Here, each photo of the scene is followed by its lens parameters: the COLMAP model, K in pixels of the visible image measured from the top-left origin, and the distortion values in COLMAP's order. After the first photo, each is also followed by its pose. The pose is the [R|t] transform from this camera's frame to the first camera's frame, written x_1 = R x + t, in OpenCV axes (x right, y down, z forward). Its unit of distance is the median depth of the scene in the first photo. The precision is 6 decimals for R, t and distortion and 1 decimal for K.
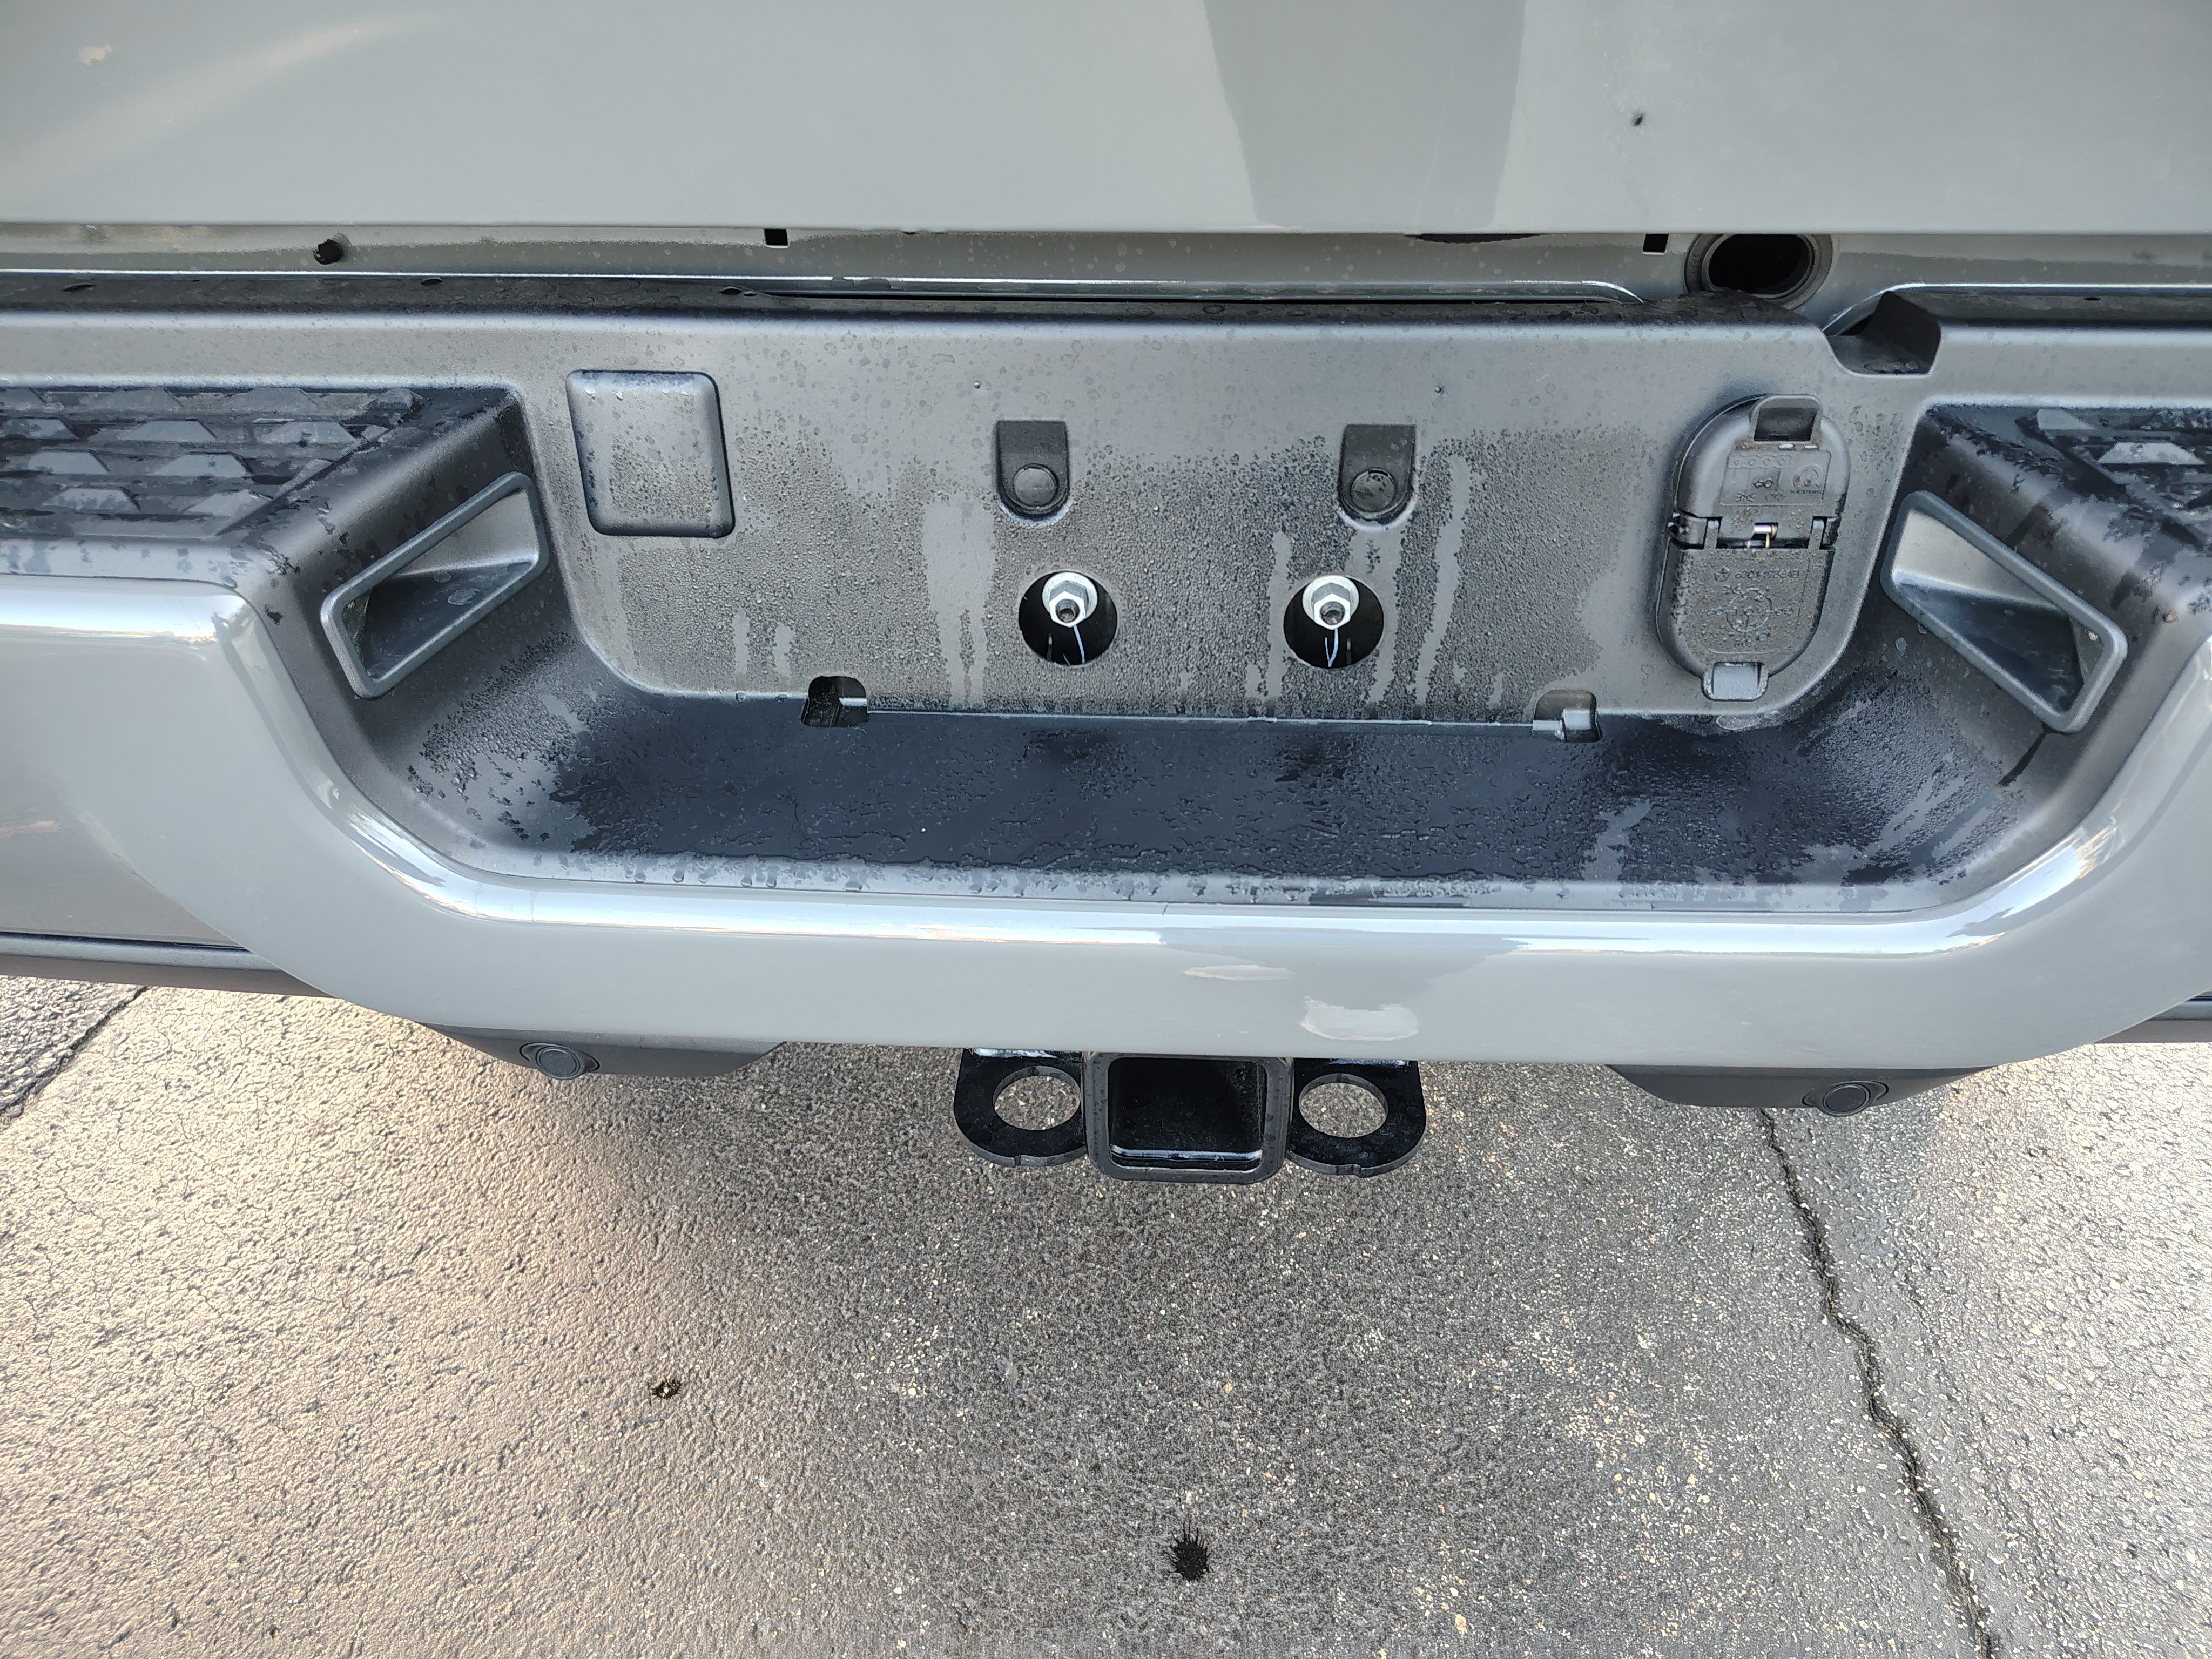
lens RADIAL K [[1498.6, 0, 1106.0], [0, 1498.6, 829.5], [0, 0, 1]] dist [0.057242, -0.079378]
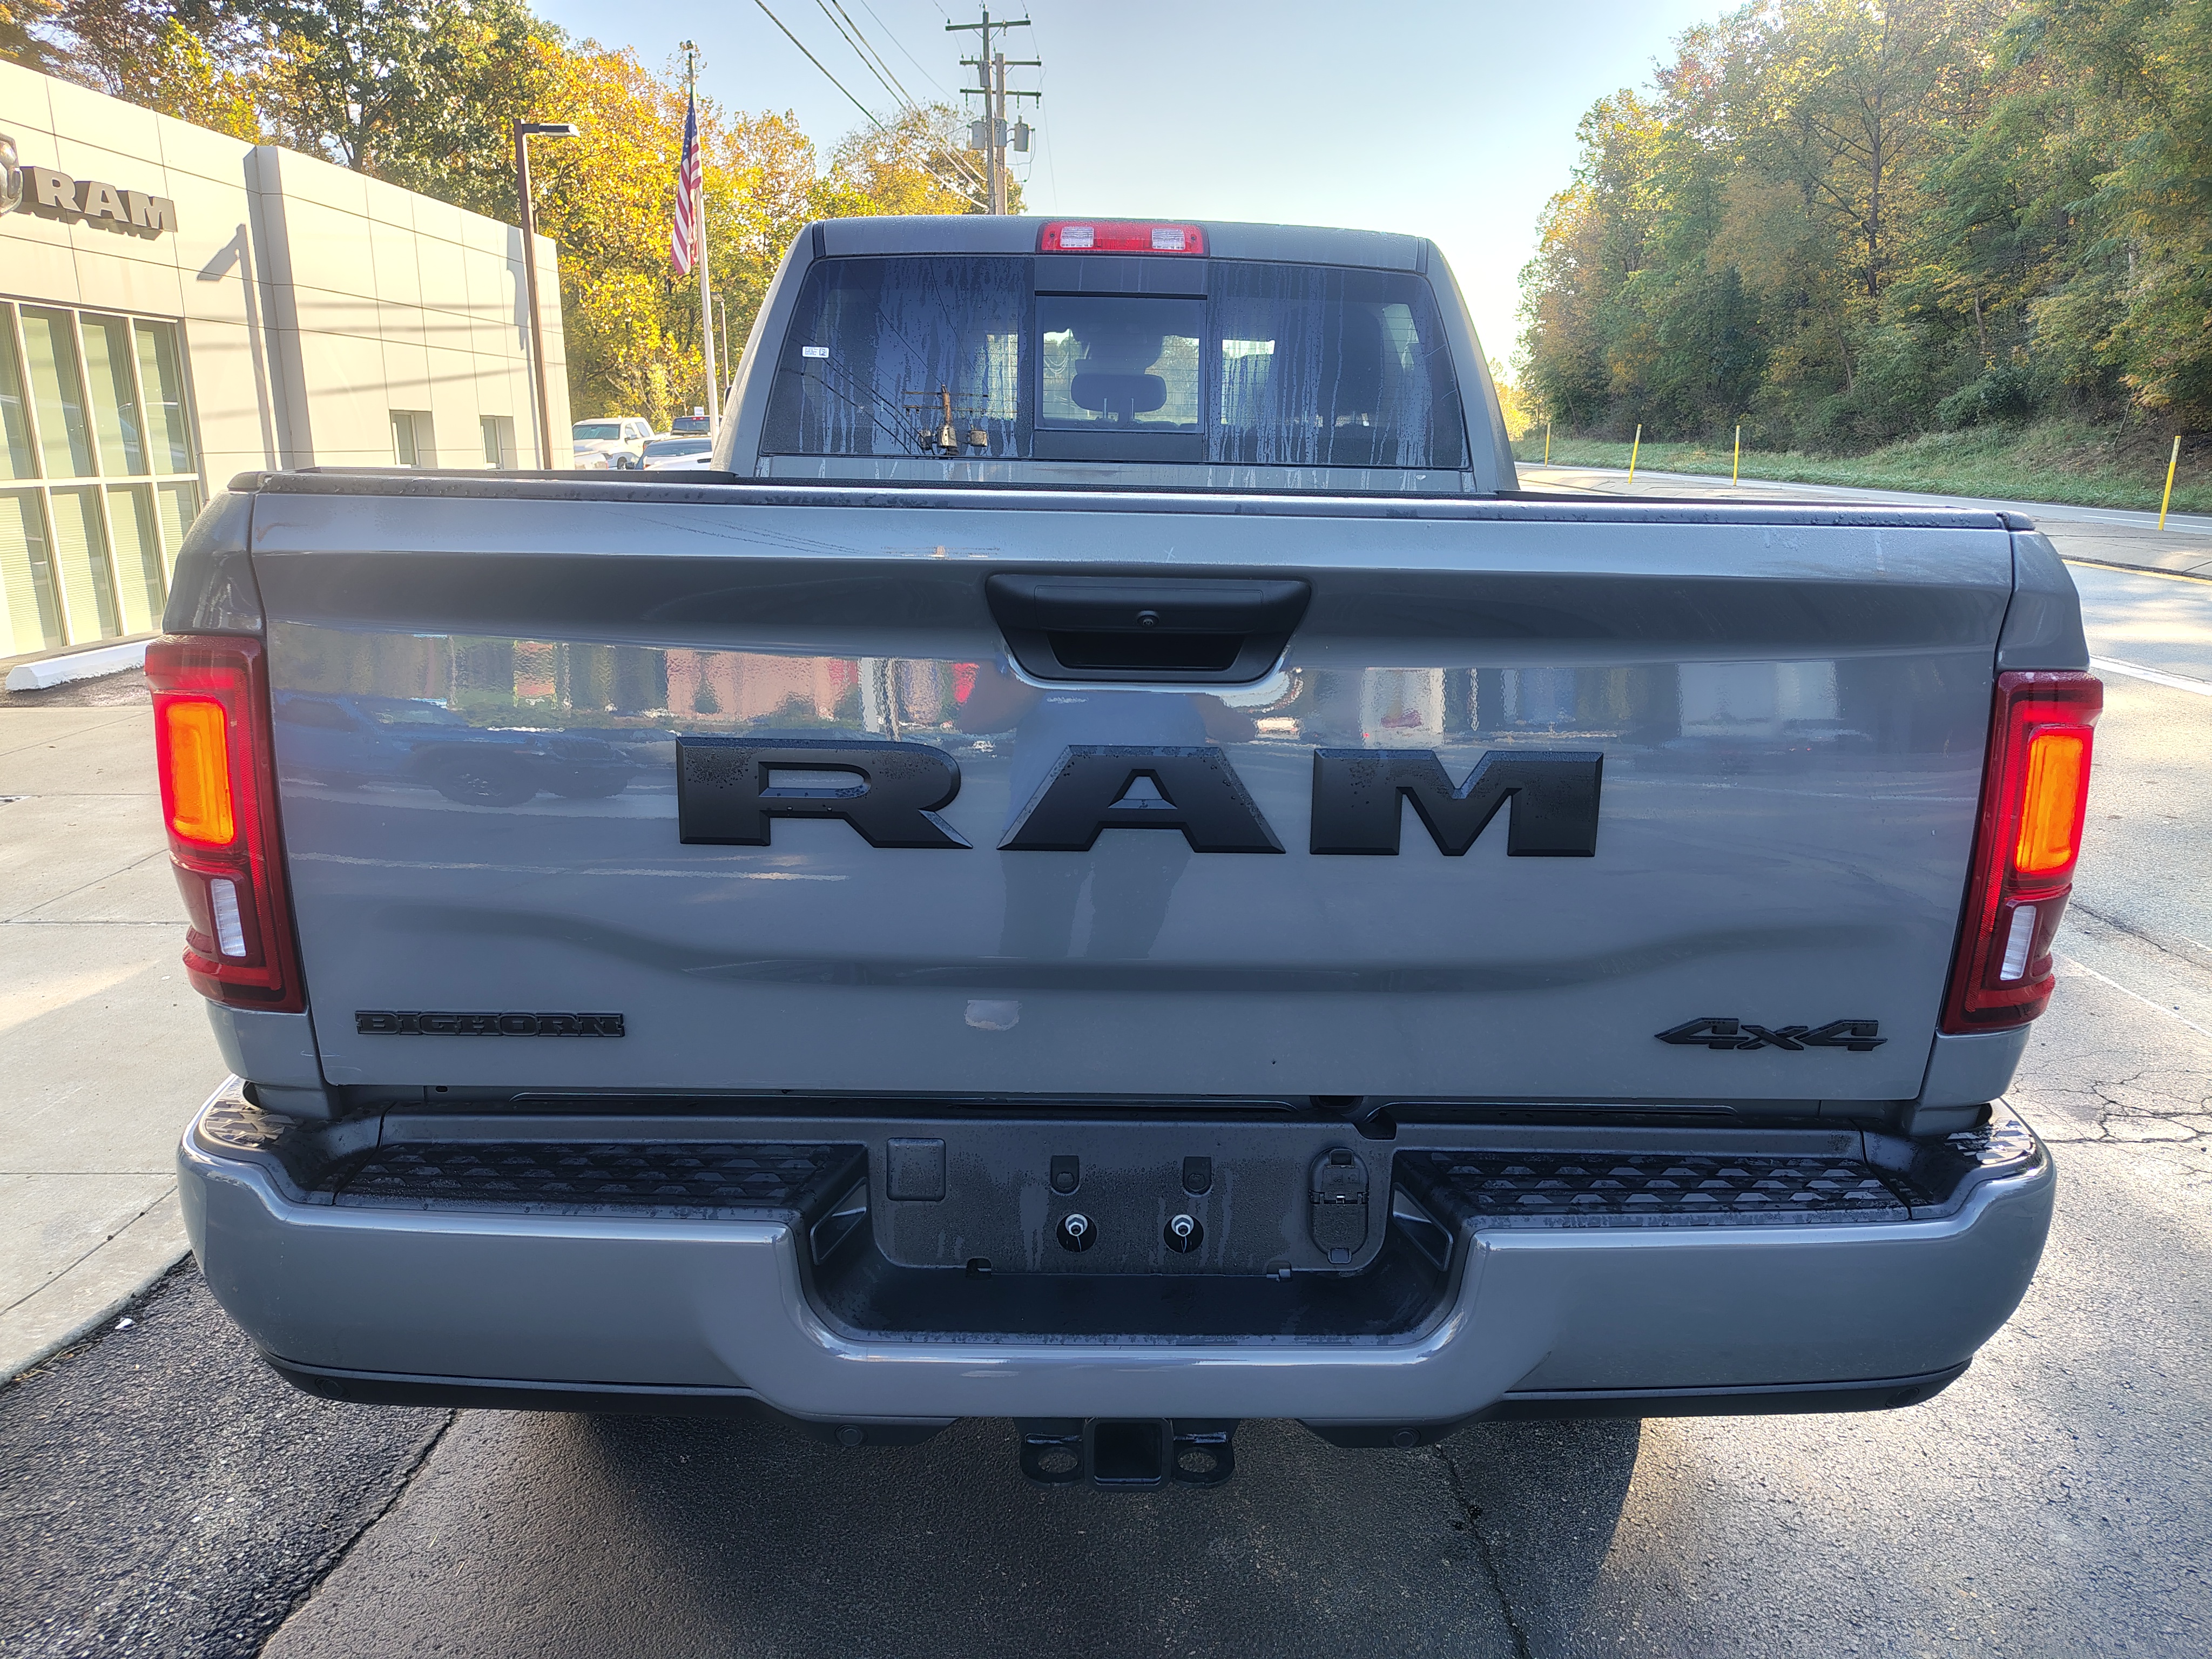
lens RADIAL K [[1549.3, 0, 1141.9], [0, 1549.3, 829.1], [0, 0, 1]] dist [0.003859, 0.002043]
pose [[0.995940, 0.015876, 0.088612, -0.154276], [0.020319, 0.919285, -0.393068, 0.251670], [-0.087700, 0.393273, 0.915230, -1.595961]]
